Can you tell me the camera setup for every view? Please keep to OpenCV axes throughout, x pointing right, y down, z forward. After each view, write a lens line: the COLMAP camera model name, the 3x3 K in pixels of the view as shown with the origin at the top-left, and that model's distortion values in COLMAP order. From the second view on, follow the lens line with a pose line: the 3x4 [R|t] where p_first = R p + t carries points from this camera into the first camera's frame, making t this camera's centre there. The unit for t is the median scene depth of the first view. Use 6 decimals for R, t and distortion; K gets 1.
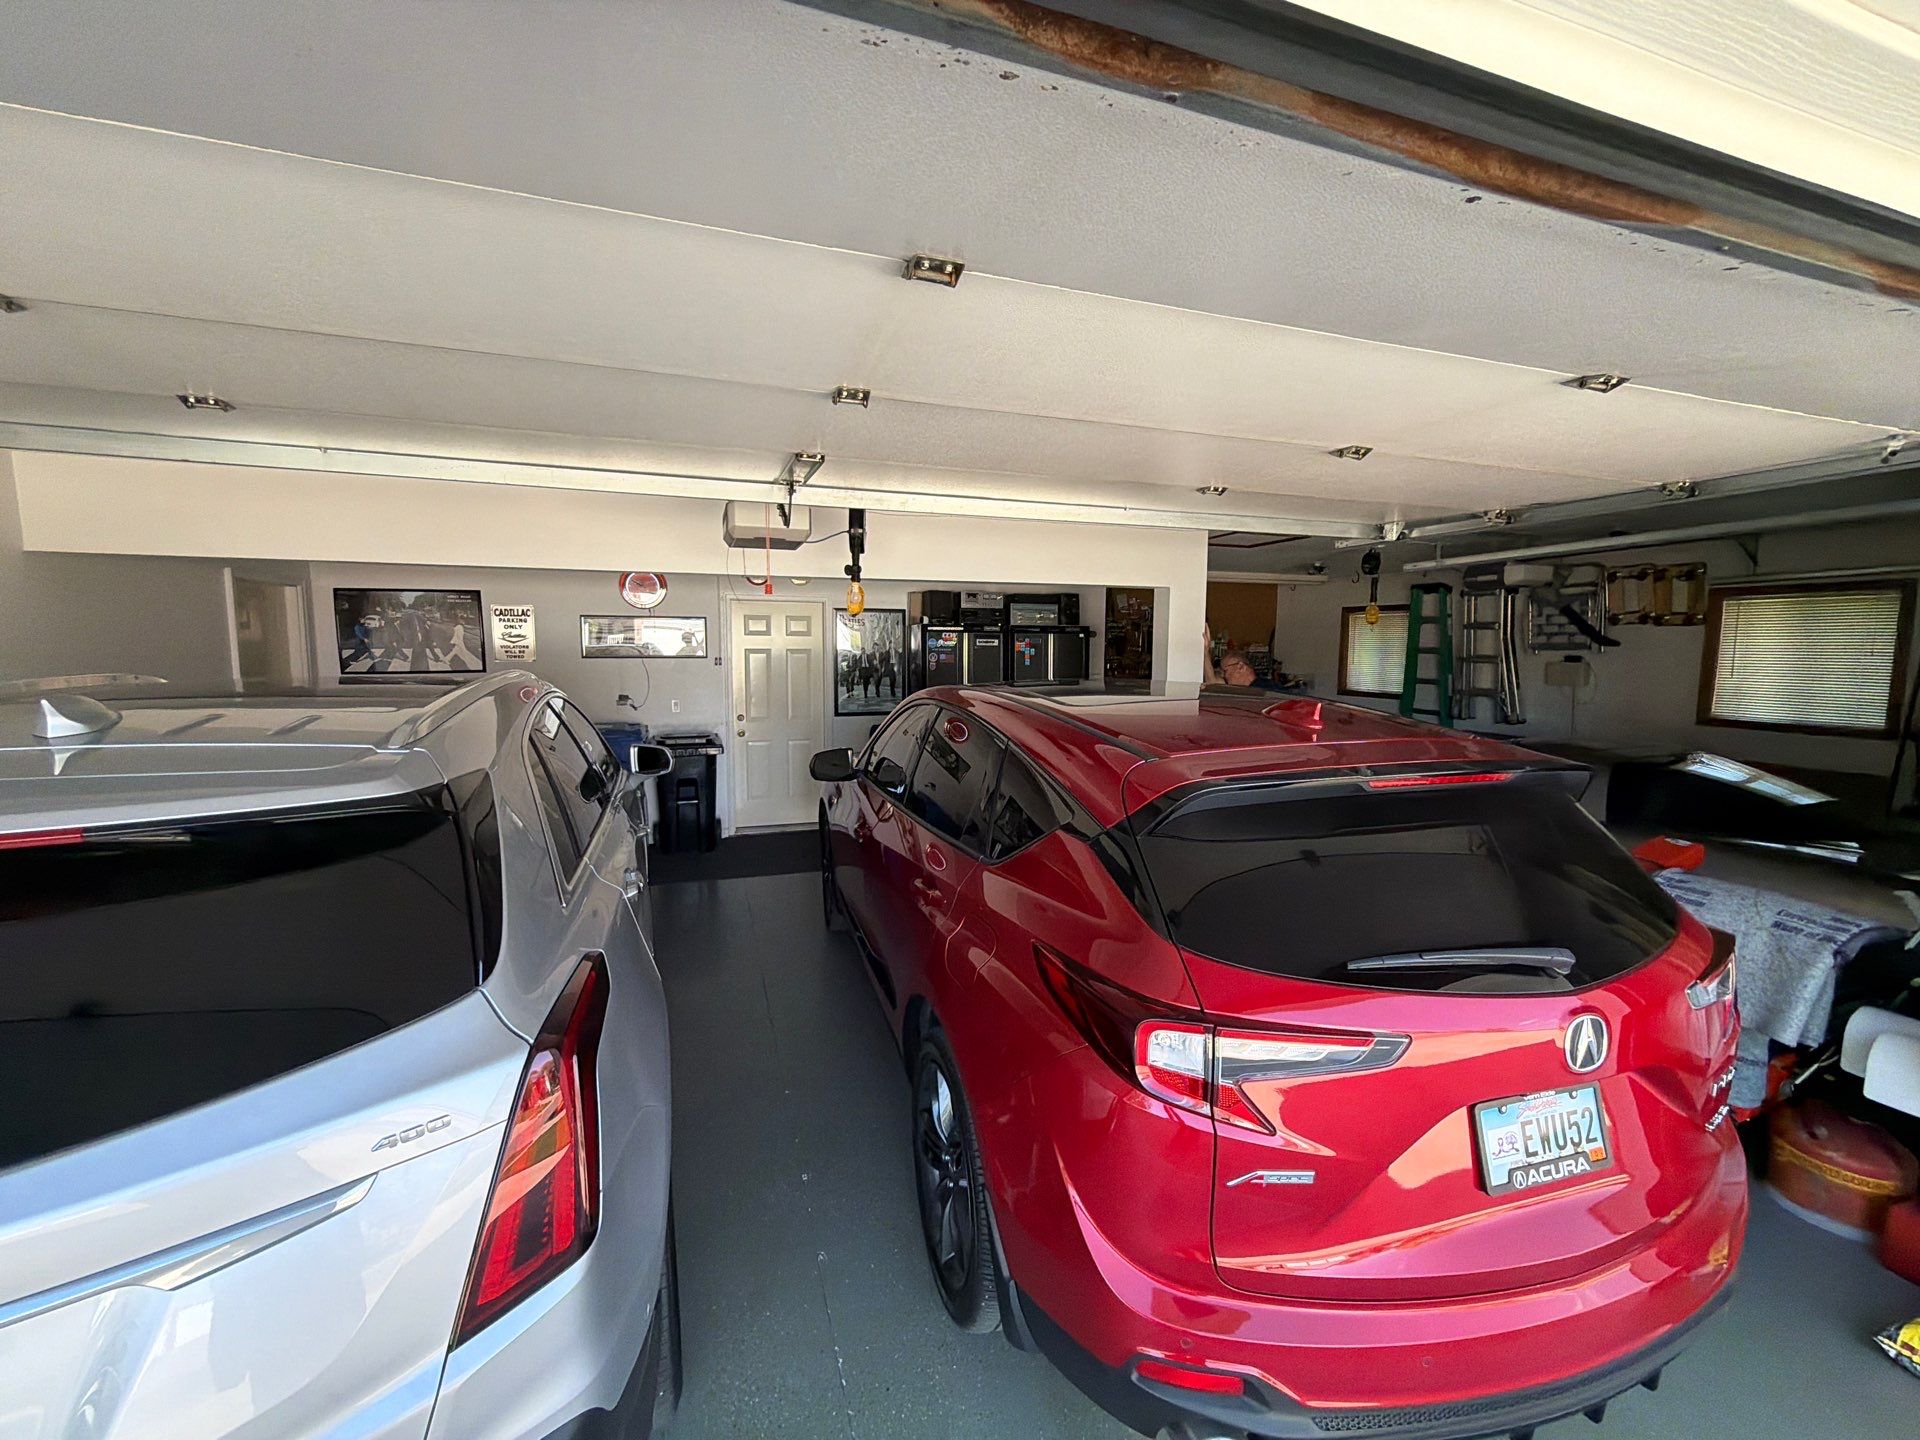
lens RADIAL K [[768.3, 0, 960.0], [0, 768.3, 720.0], [0, 0, 1]] dist [0.009330, -0.004800]
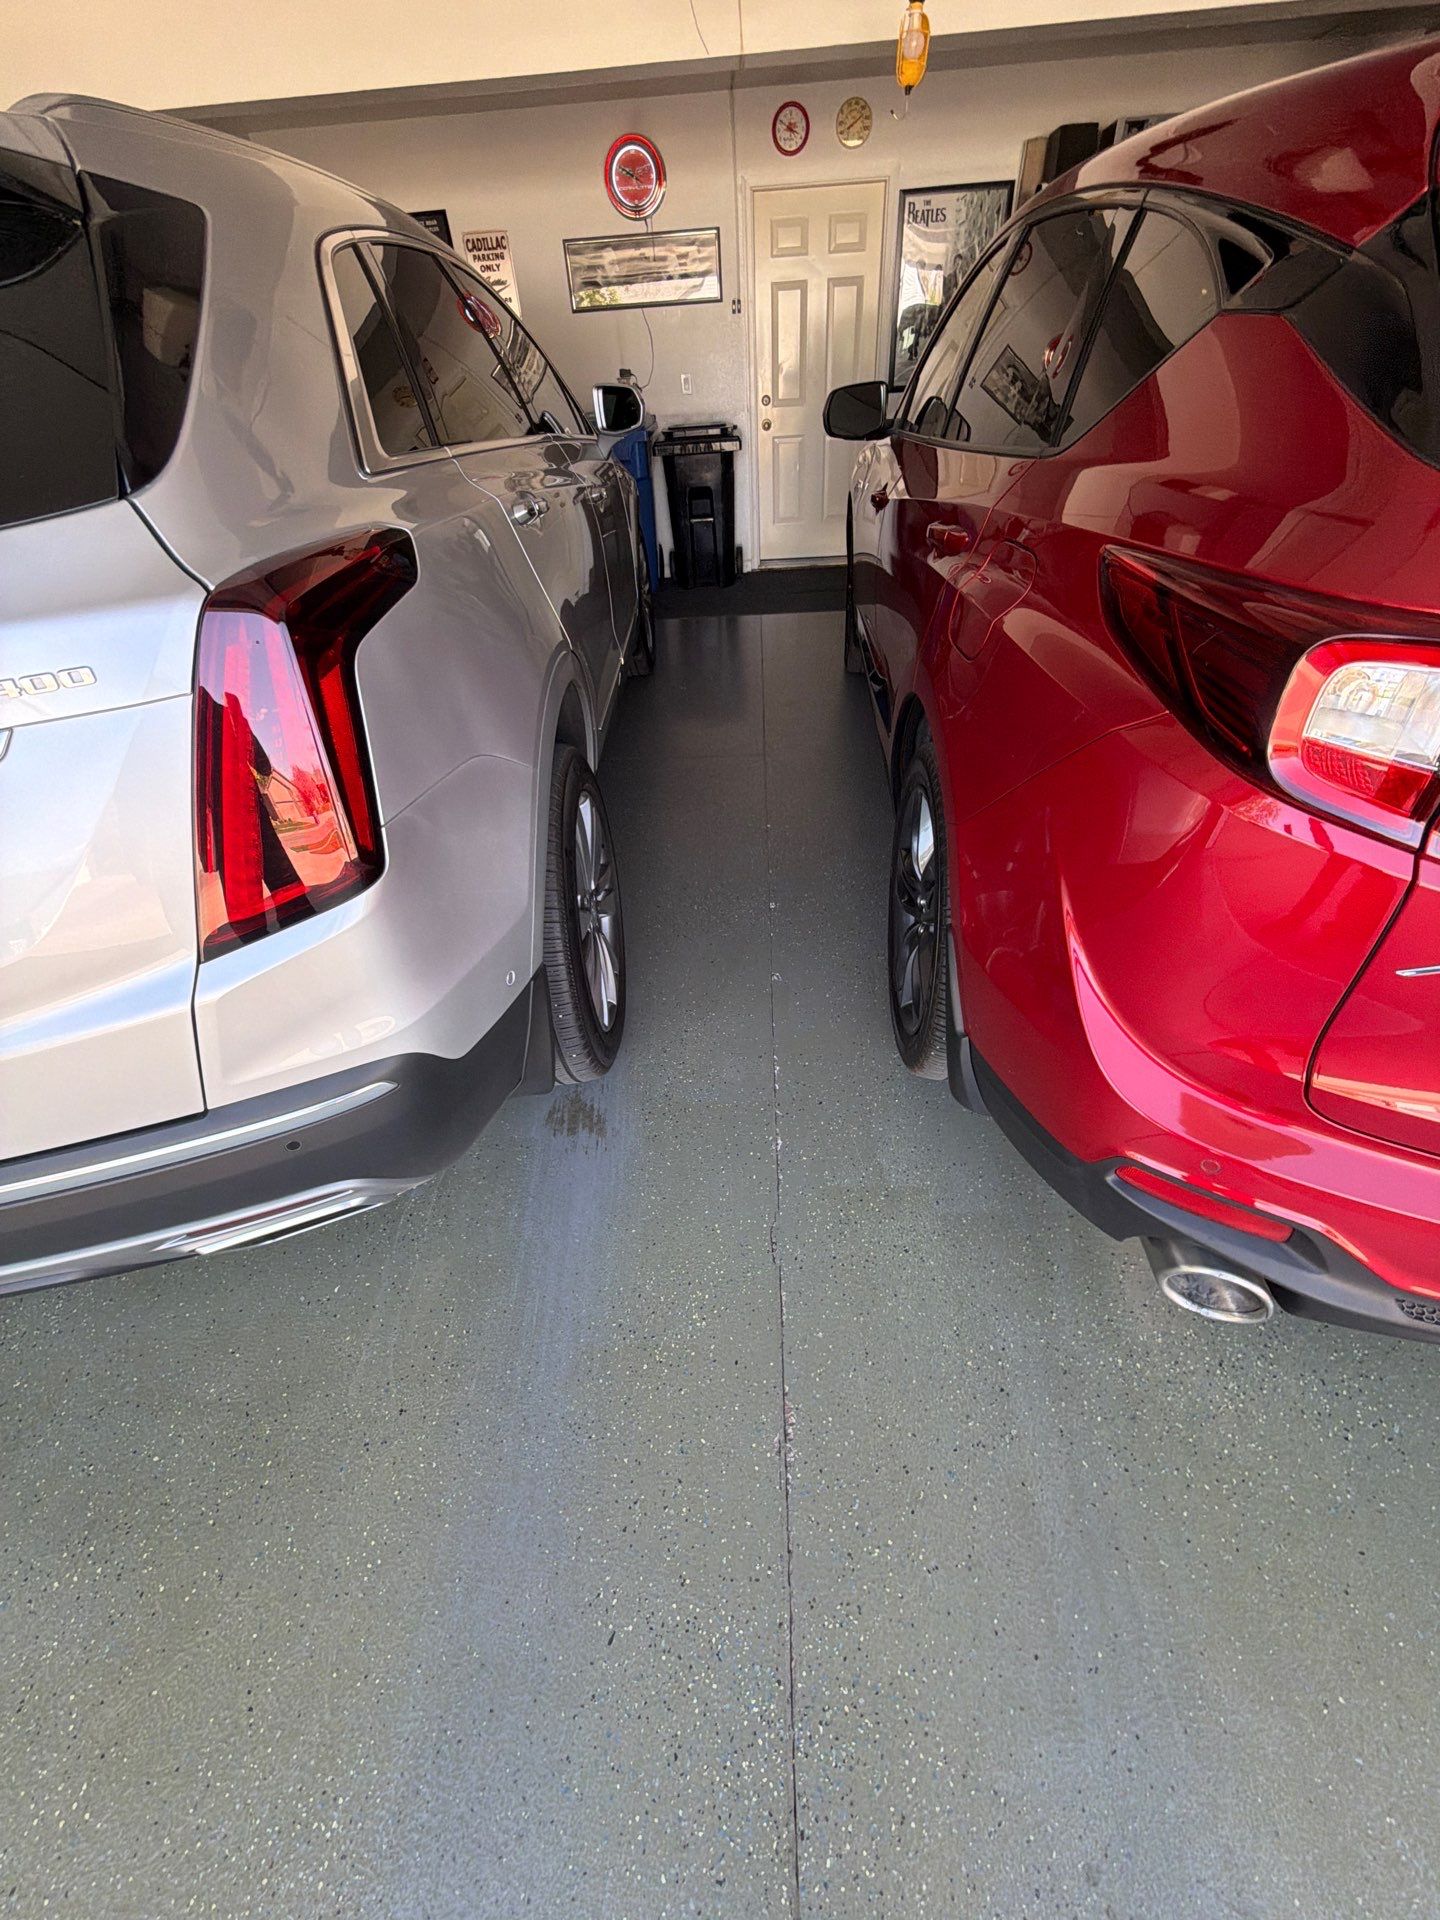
lens RADIAL K [[768.3, 0, 720.0], [0, 768.3, 960.0], [0, 0, 1]] dist [0.009330, -0.004800]
pose [[0.932613, 0.171405, -0.317575, 0.051711], [0.025849, 0.846016, 0.532531, 0.187333], [0.359952, -0.504854, 0.784574, 0.264416]]
